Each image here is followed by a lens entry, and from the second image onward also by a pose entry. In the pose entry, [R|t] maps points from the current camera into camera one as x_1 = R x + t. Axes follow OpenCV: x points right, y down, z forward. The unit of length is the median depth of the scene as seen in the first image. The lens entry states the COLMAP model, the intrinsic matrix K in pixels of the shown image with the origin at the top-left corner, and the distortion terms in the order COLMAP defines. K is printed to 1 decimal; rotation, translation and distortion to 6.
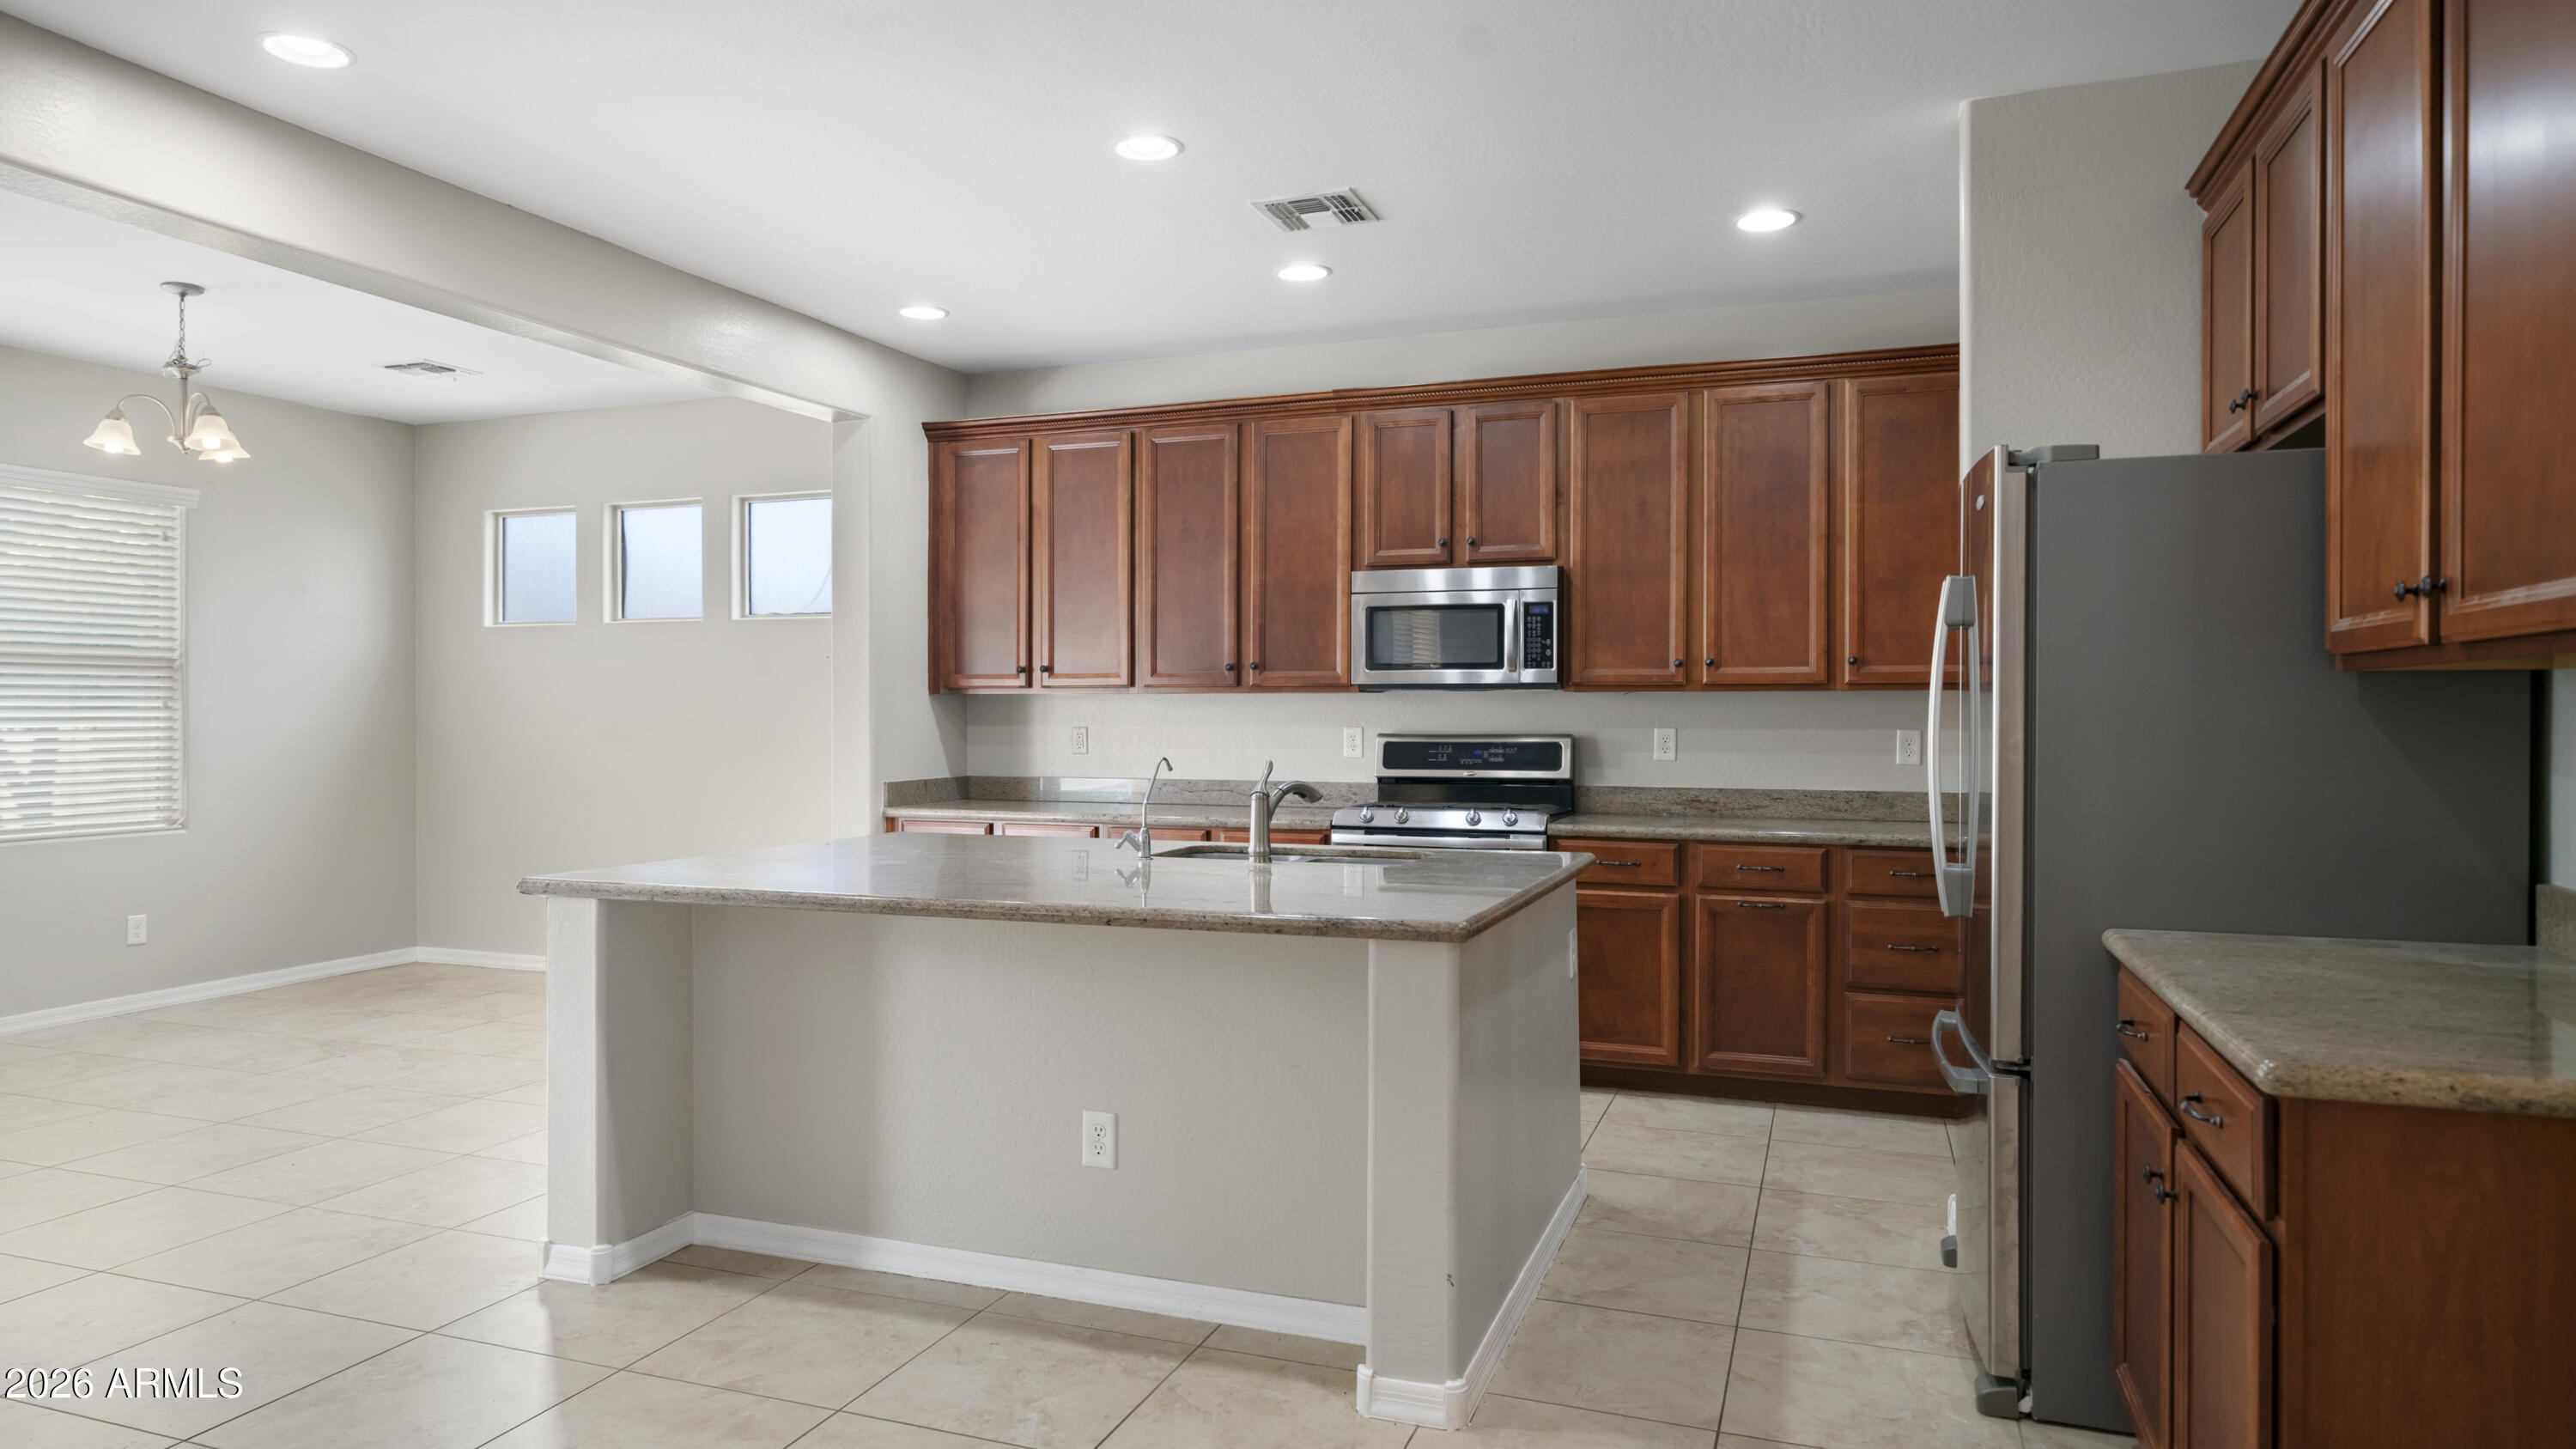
lens RADIAL K [[1553.1, 0, 1248.5], [0, 1553.1, 721.0], [0, 0, 1]] dist [0.000702, 0.000615]
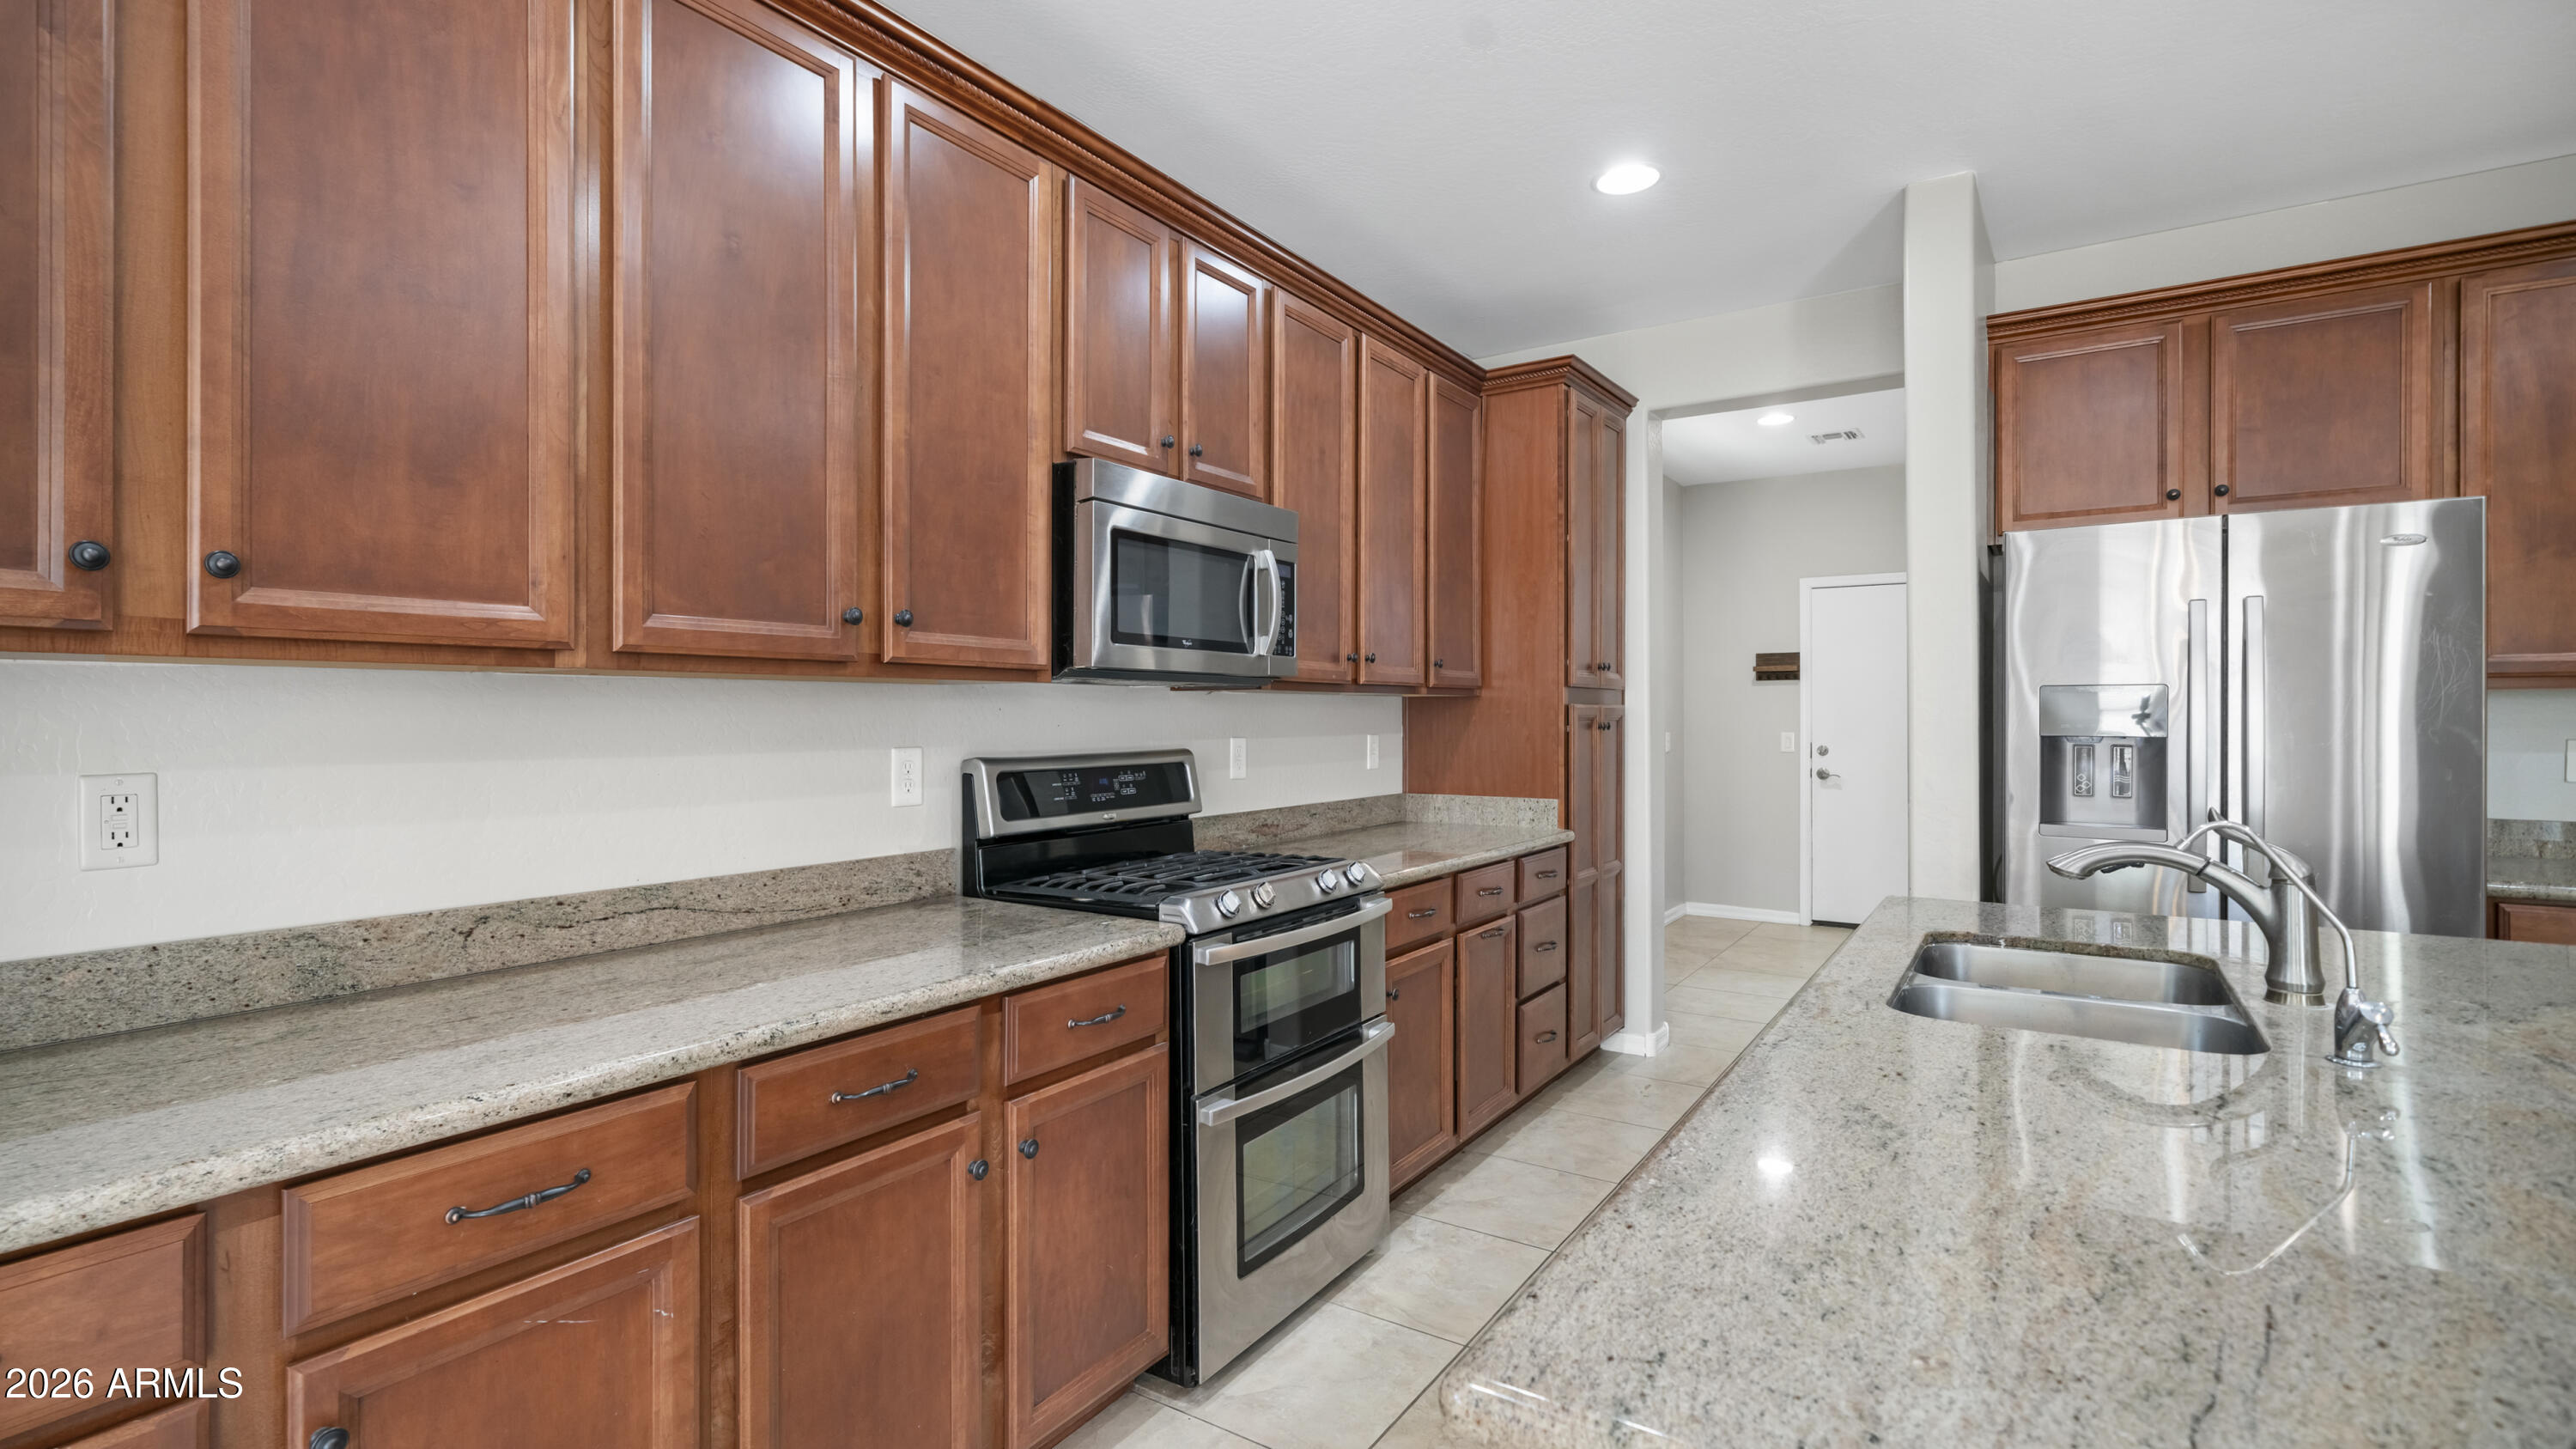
lens RADIAL K [[1202.7, 0, 1288.0], [0, 1202.7, 724.5], [0, 0, 1]] dist [-0.000261, -0.000167]
pose [[0.202109, -0.010220, 0.979310, -0.343046], [0.005074, 0.999943, 0.009389, -0.008164], [-0.979350, 0.003072, 0.202149, 0.889338]]
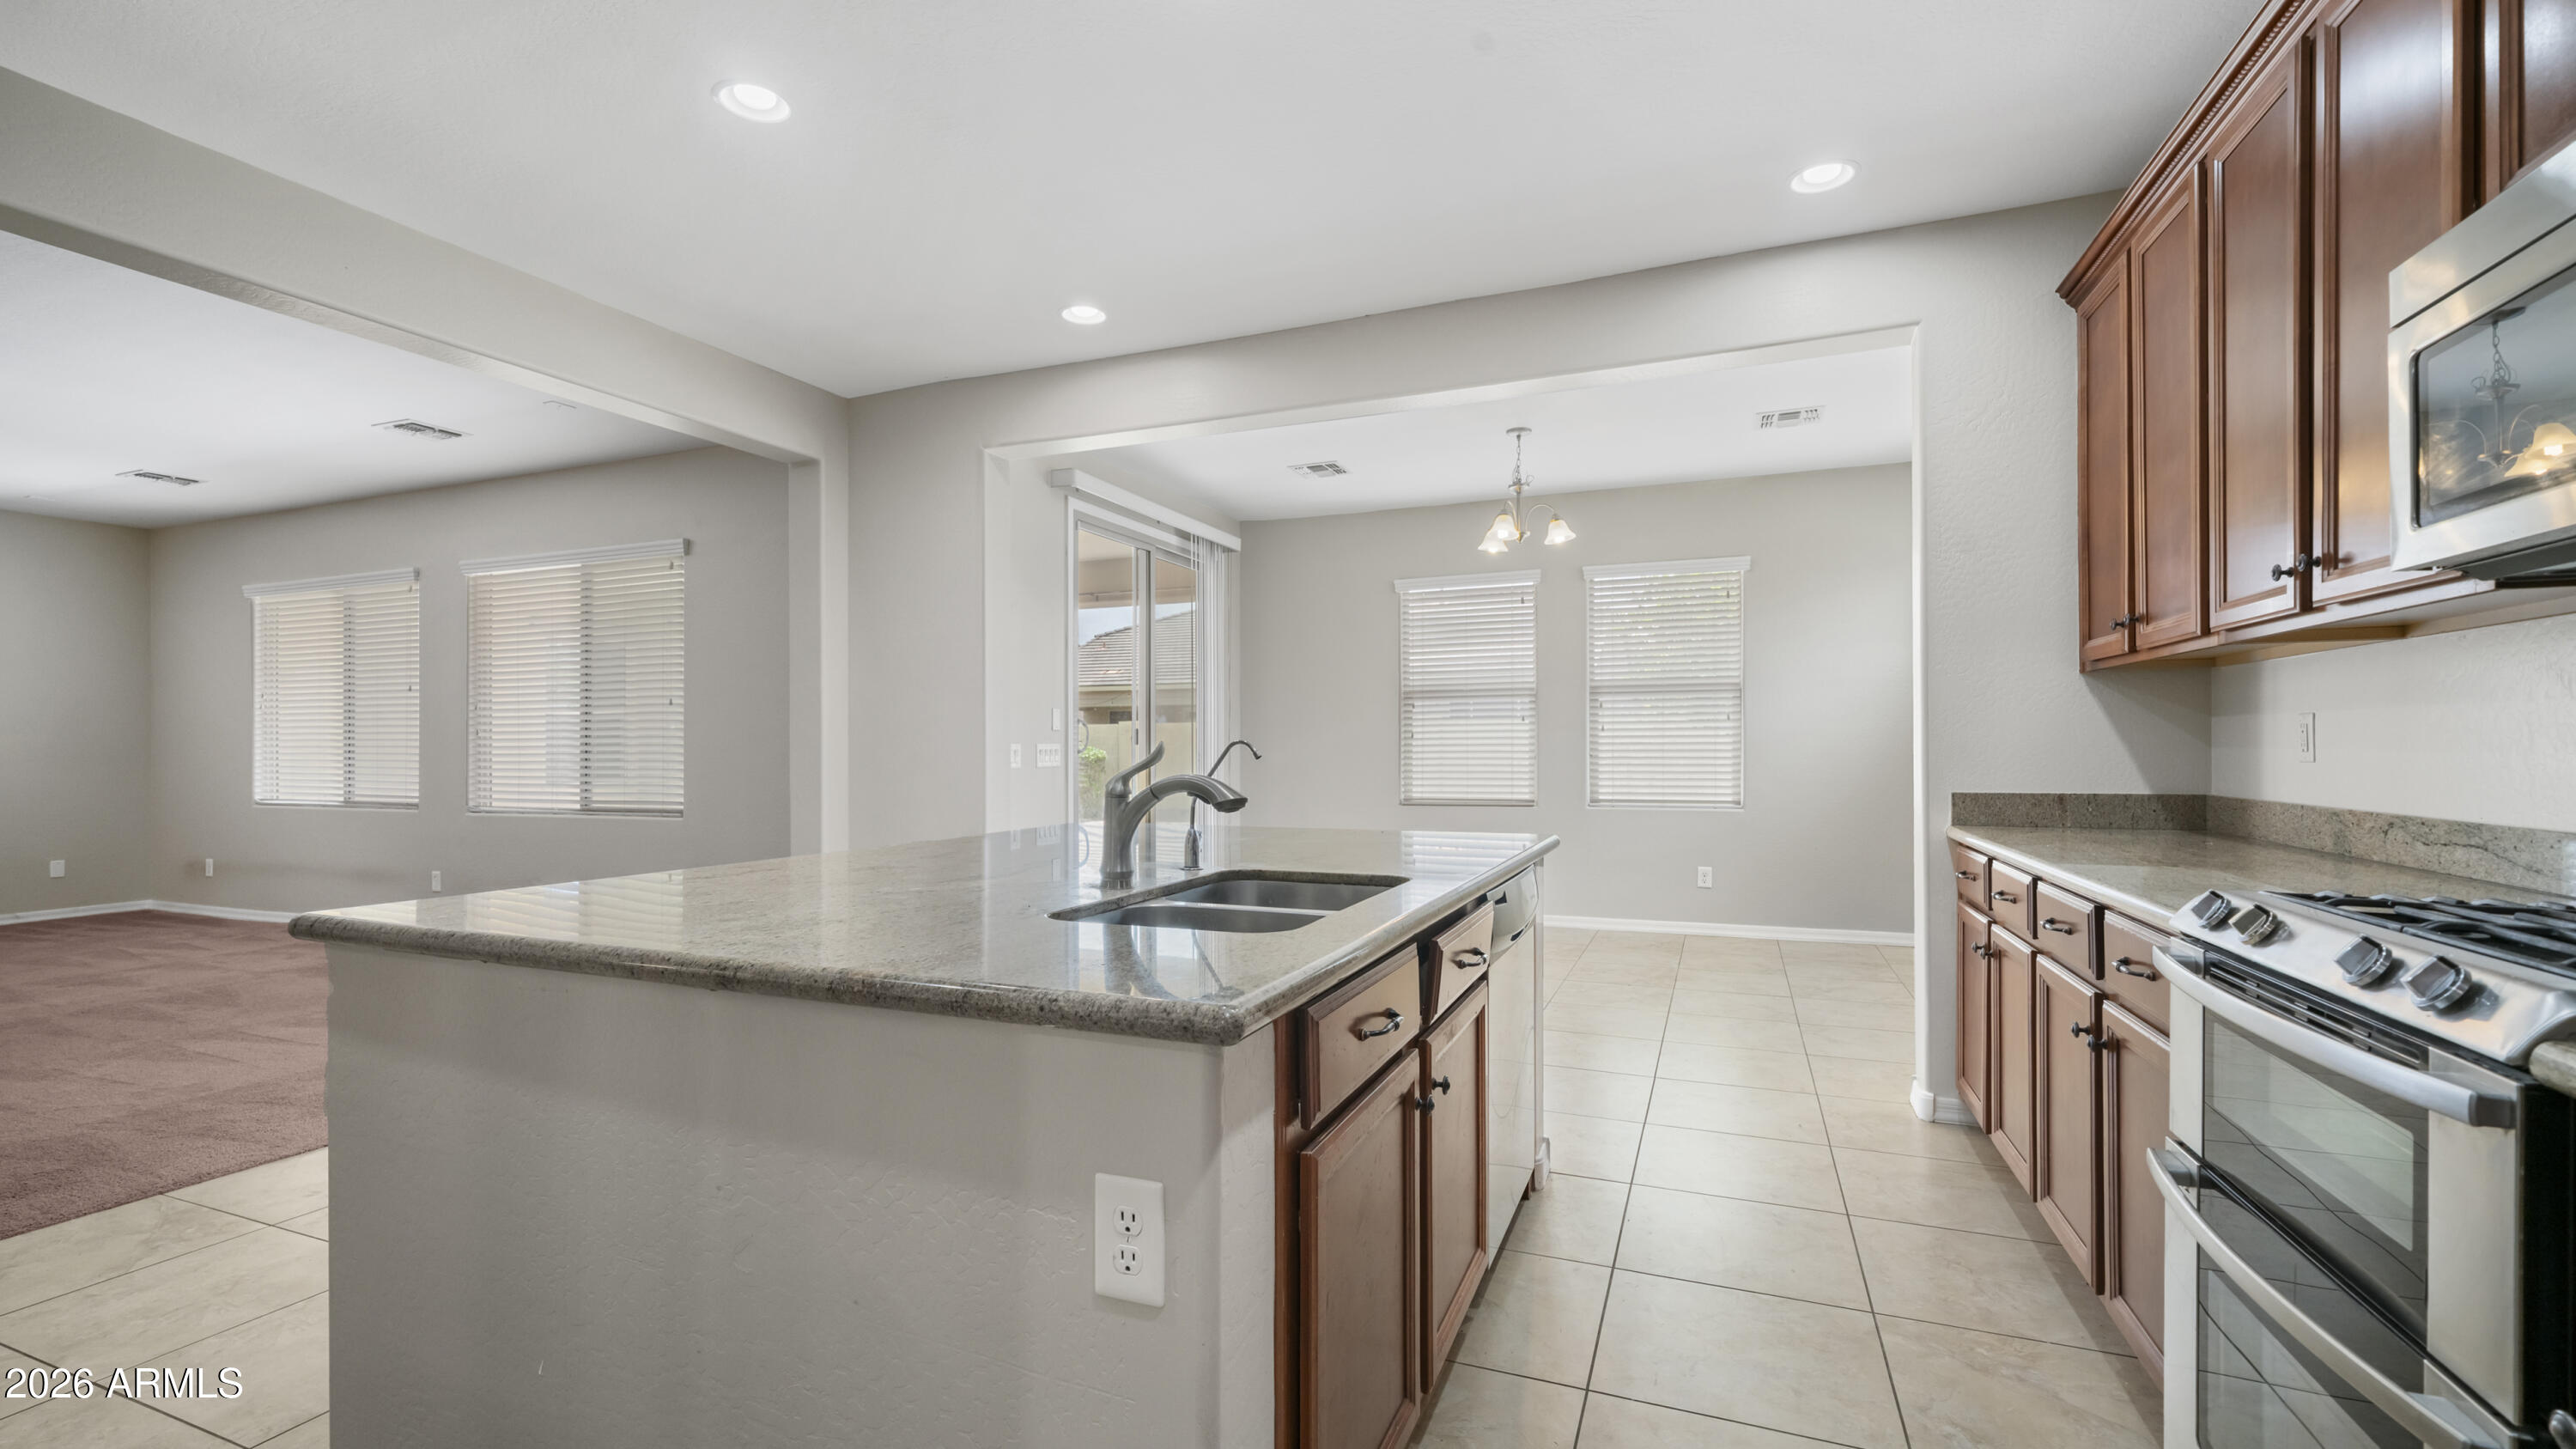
lens RADIAL K [[1104.0, 0, 1277.4], [0, 1104.0, 732.4], [0, 0, 1]] dist [0.000452, -0.000117]
pose [[-0.021227, -0.011712, -0.999706, 0.353226], [-0.003138, 0.999927, -0.011648, 0.019596], [0.999770, 0.002889, -0.021263, 0.770860]]
